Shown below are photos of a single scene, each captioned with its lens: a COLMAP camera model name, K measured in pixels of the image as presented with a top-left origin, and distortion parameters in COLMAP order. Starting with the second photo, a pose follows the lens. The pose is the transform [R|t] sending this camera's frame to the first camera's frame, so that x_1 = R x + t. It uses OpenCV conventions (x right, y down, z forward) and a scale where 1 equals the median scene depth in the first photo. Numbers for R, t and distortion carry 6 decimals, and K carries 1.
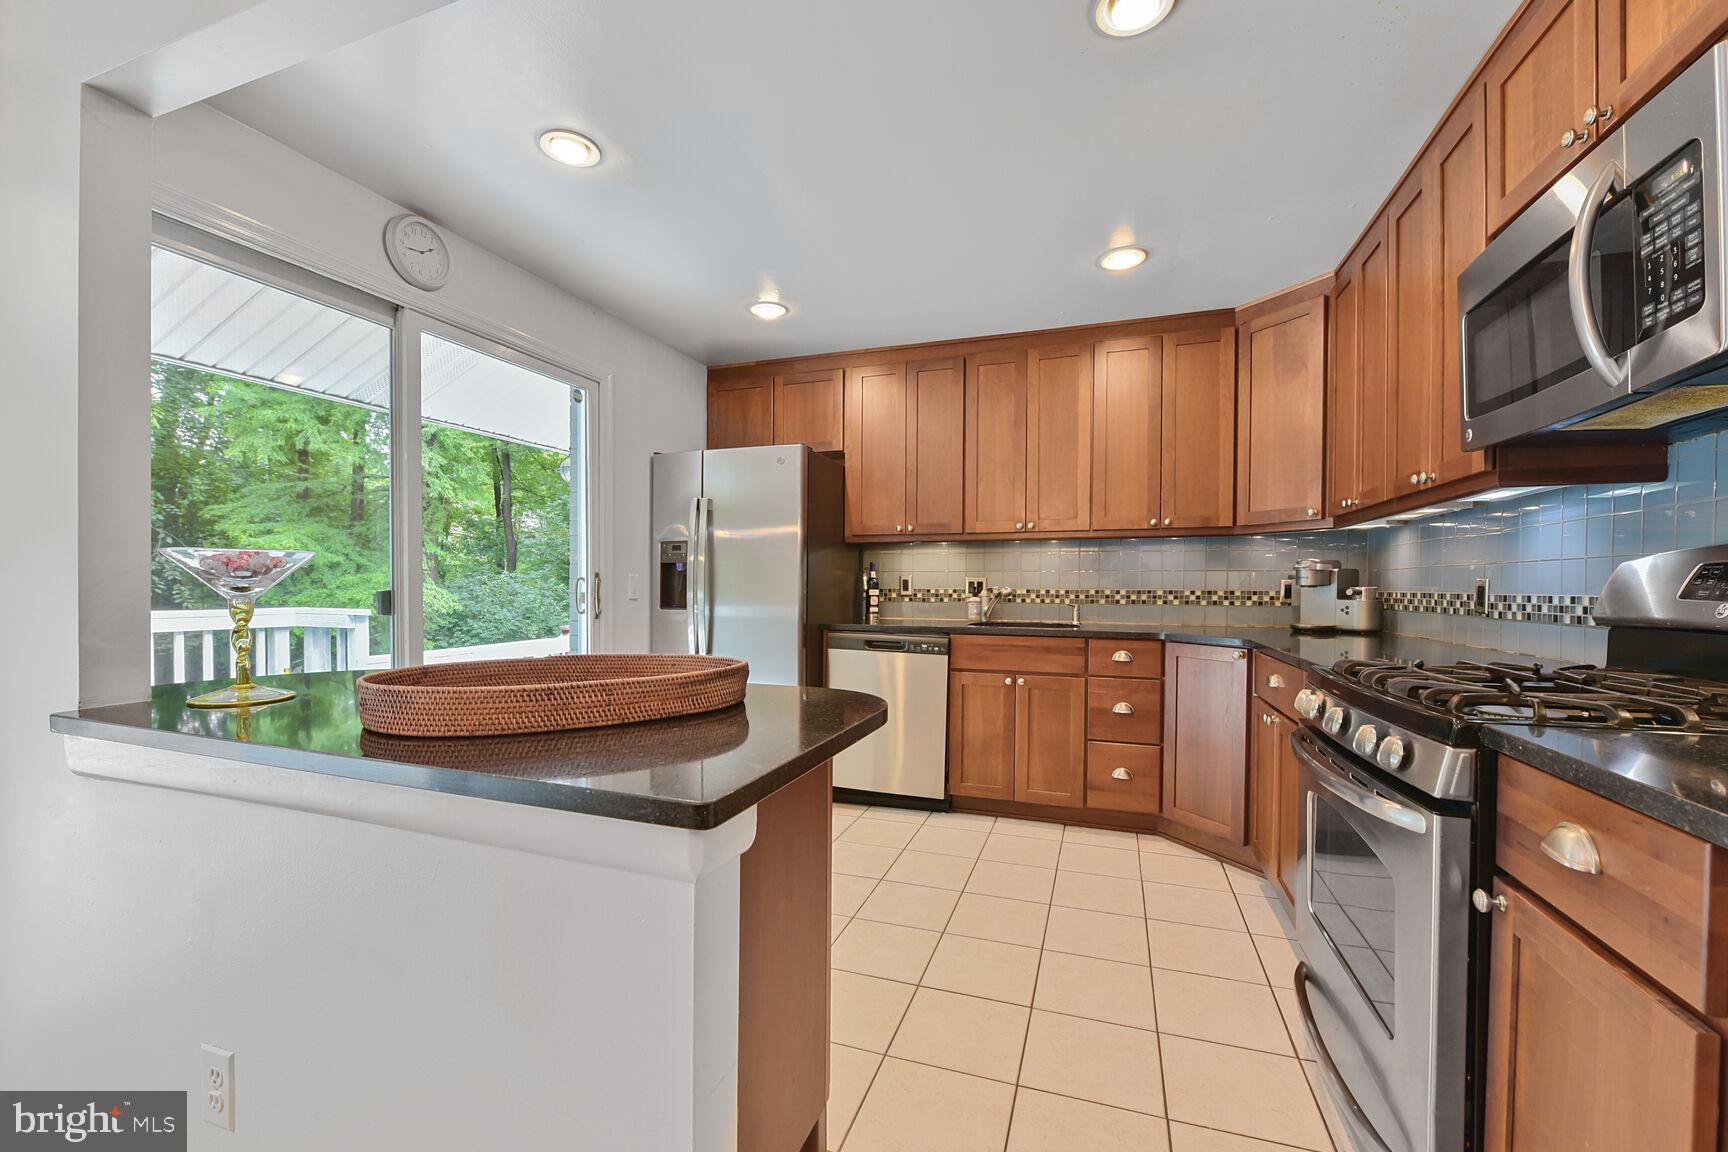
lens RADIAL K [[695.7, 0, 841.3], [0, 695.7, 588.7], [0, 0, 1]] dist [-0.008456, -0.000263]
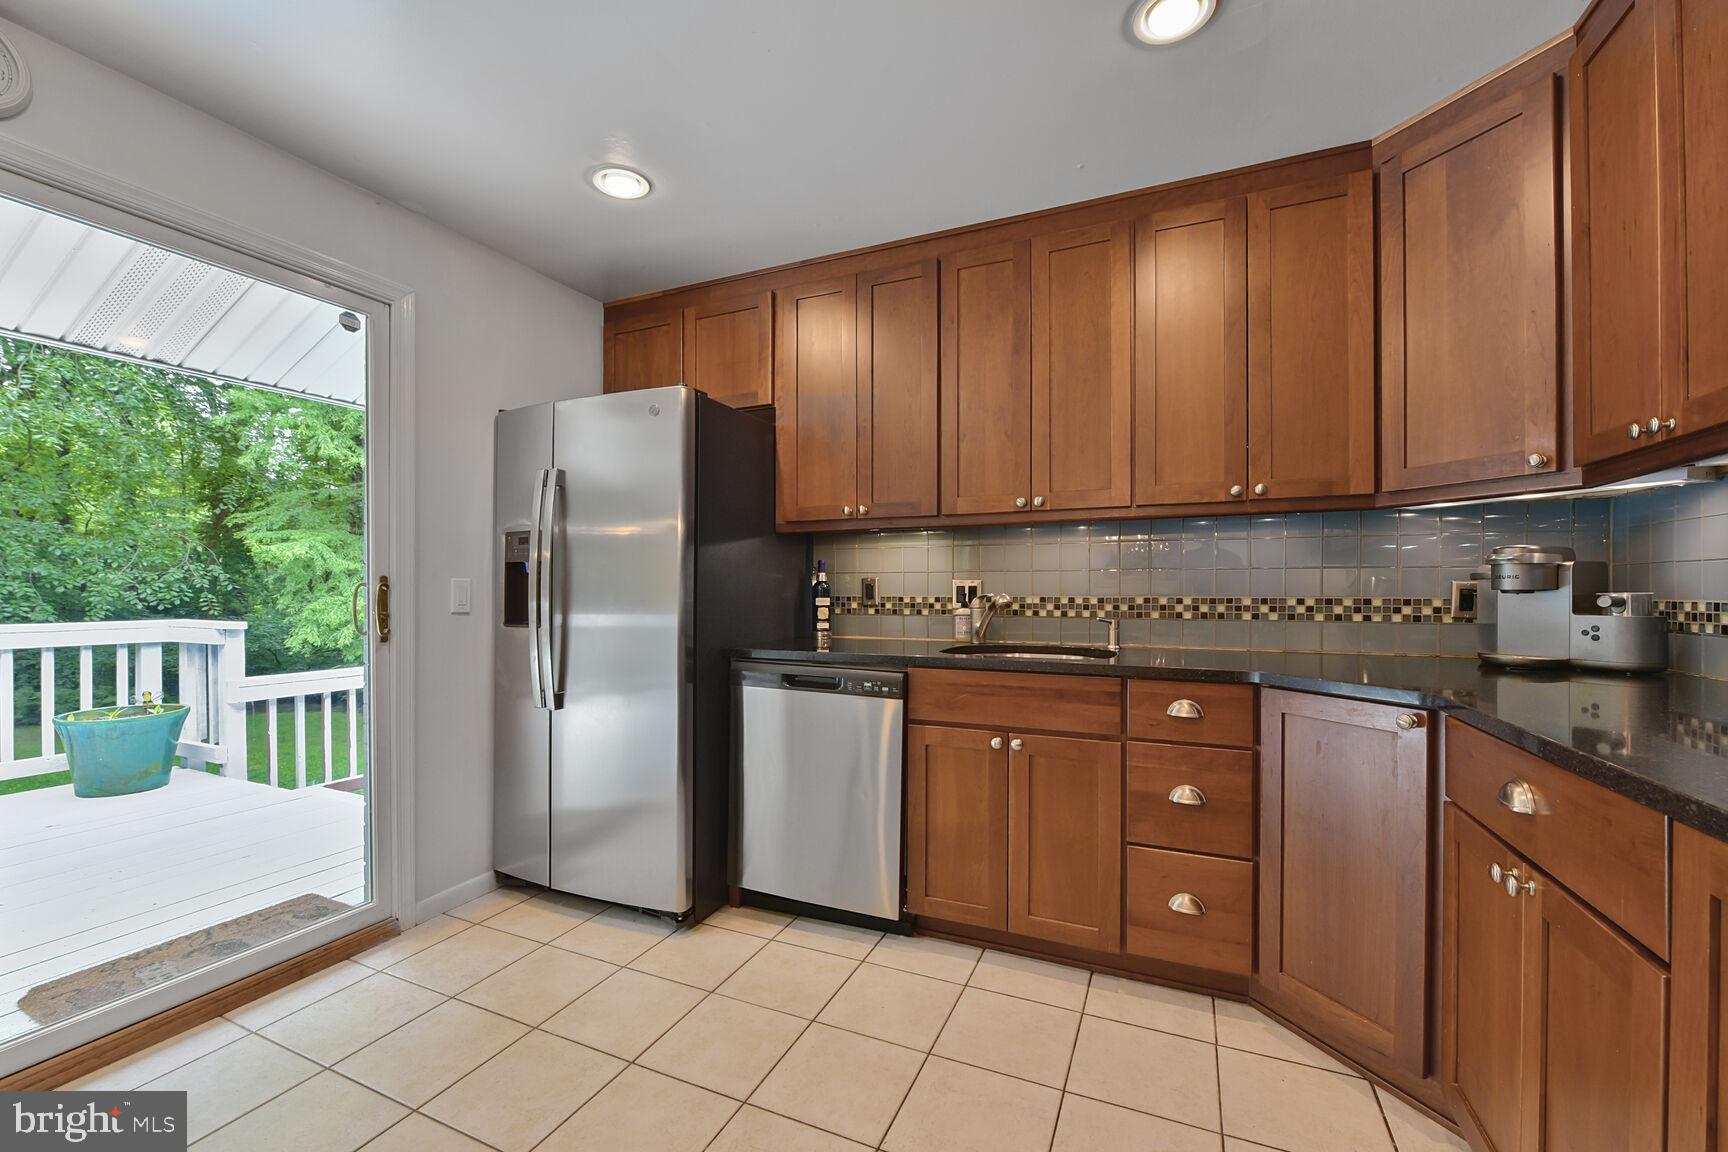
lens RADIAL K [[695.7, 0, 811.2], [0, 695.7, 583.0], [0, 0, 1]] dist [-0.008456, -0.000263]
pose [[0.992656, -0.005160, -0.120862, 0.137785], [0.003317, 0.999875, -0.015445, -0.003431], [0.120926, 0.014931, 0.992549, 0.318857]]
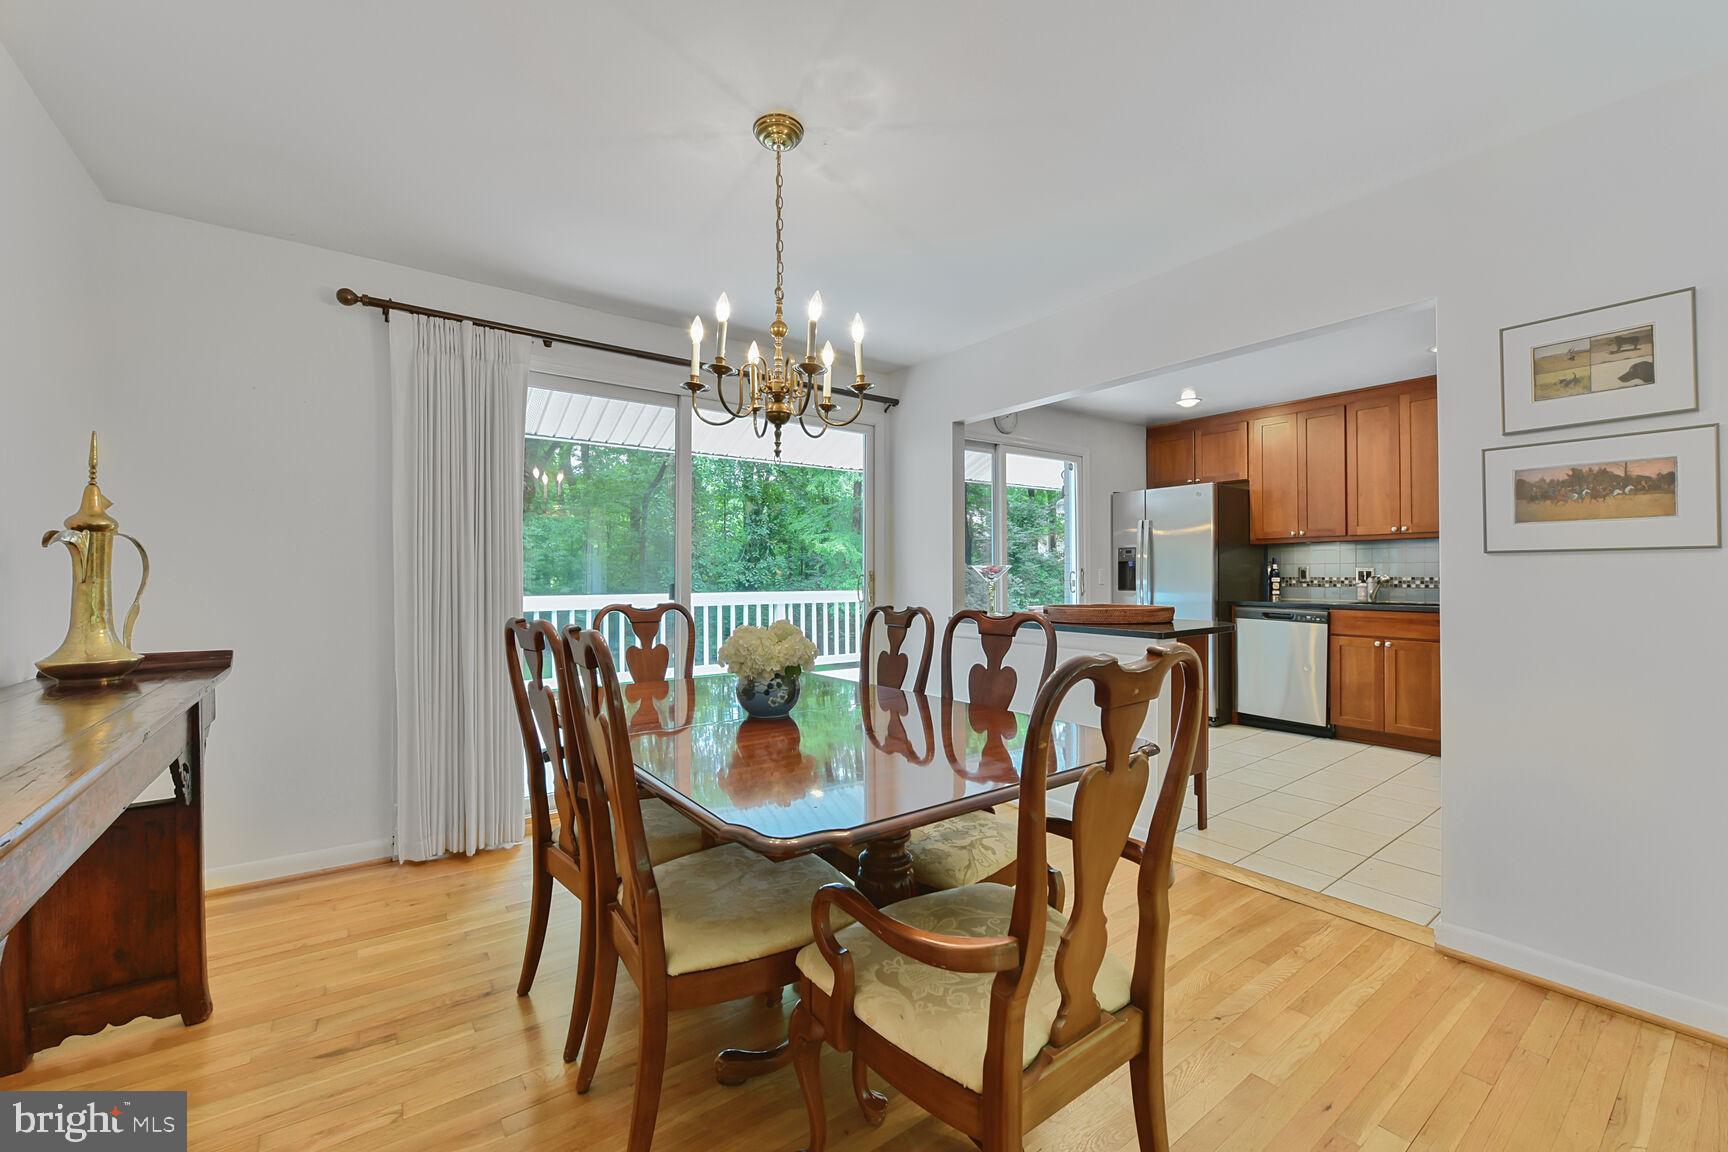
lens RADIAL K [[695.7, 0, 900.4], [0, 695.7, 565.9], [0, 0, 1]] dist [-0.008456, -0.000263]
pose [[0.868920, -0.012204, -0.494803, 0.091538], [0.004387, 0.999847, -0.016958, -0.002193], [0.494934, 0.012564, 0.868840, -0.613171]]
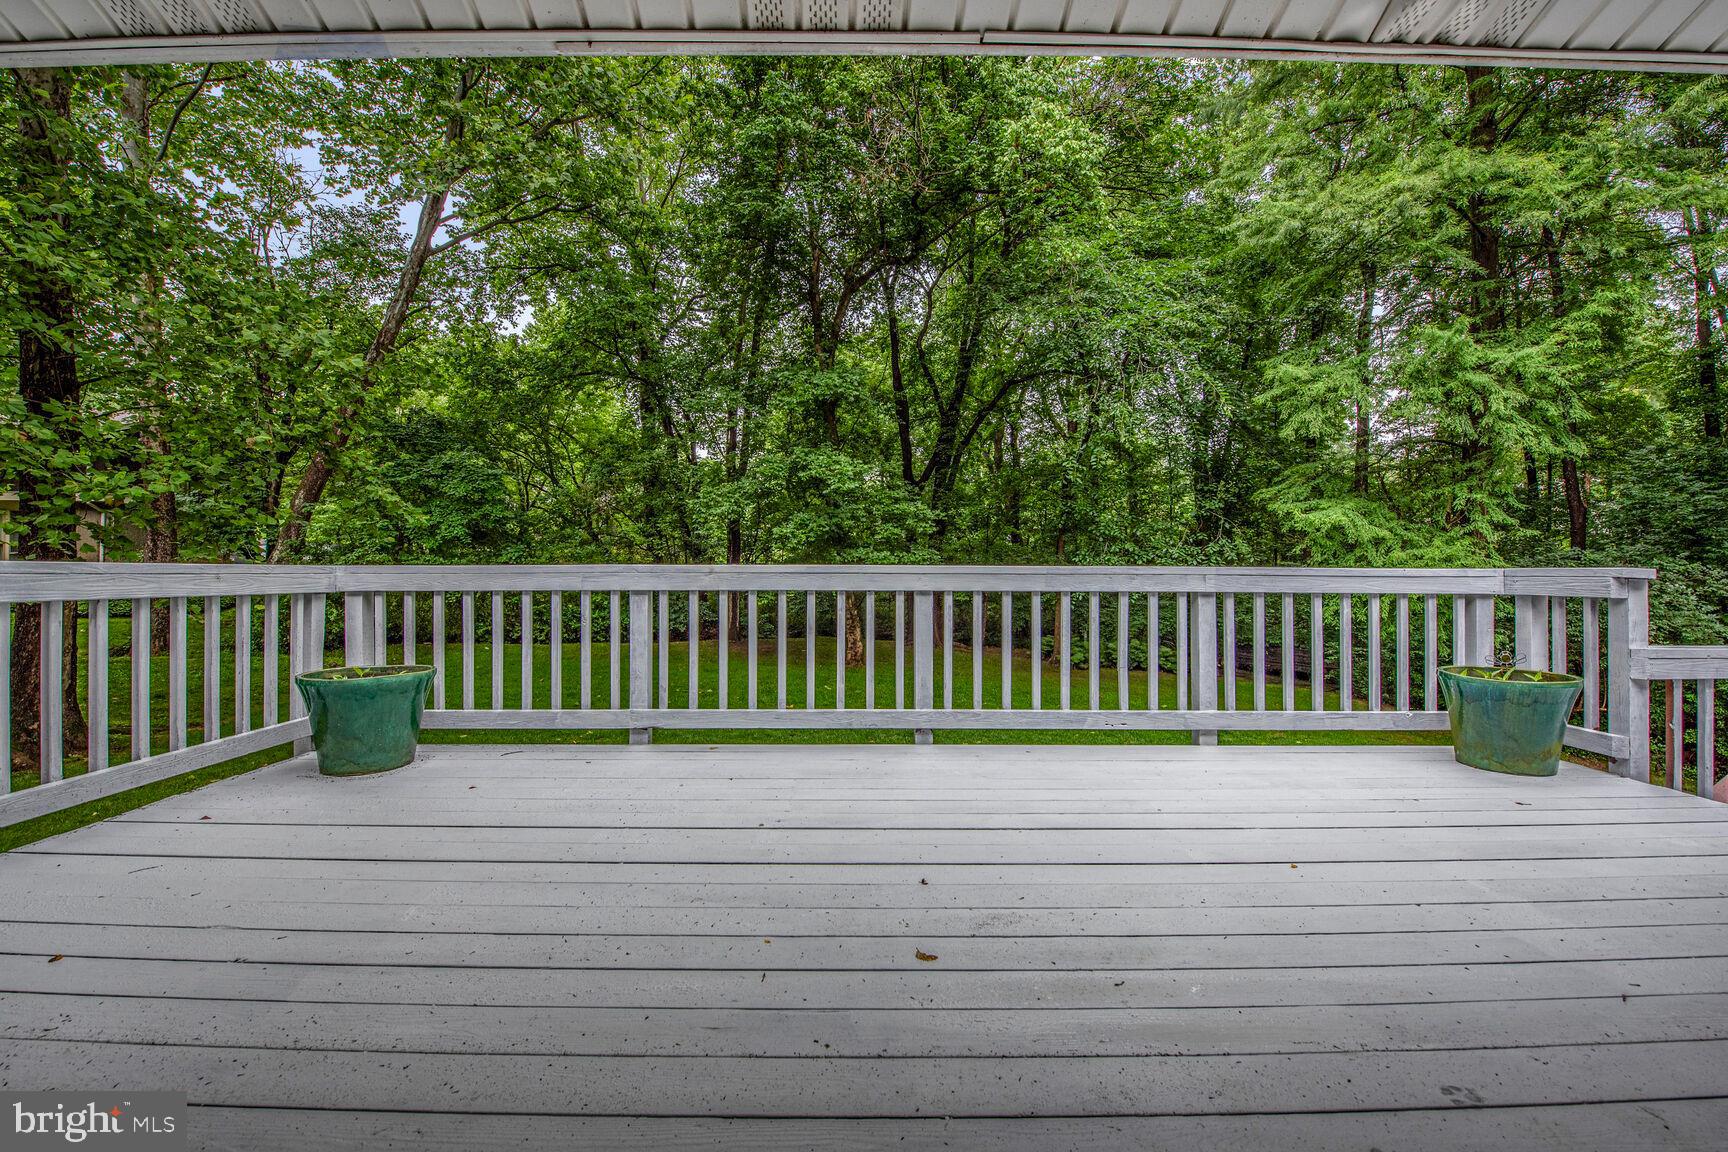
lens RADIAL K [[689.1, 0, 869.9], [0, 689.1, 566.4], [0, 0, 1]] dist [-0.022560, -0.000186]
pose [[0.365223, -0.009773, -0.930869, -0.491040], [-0.004677, 0.999913, -0.012333, 0.048319], [0.930908, 0.008858, 0.365146, 0.175657]]
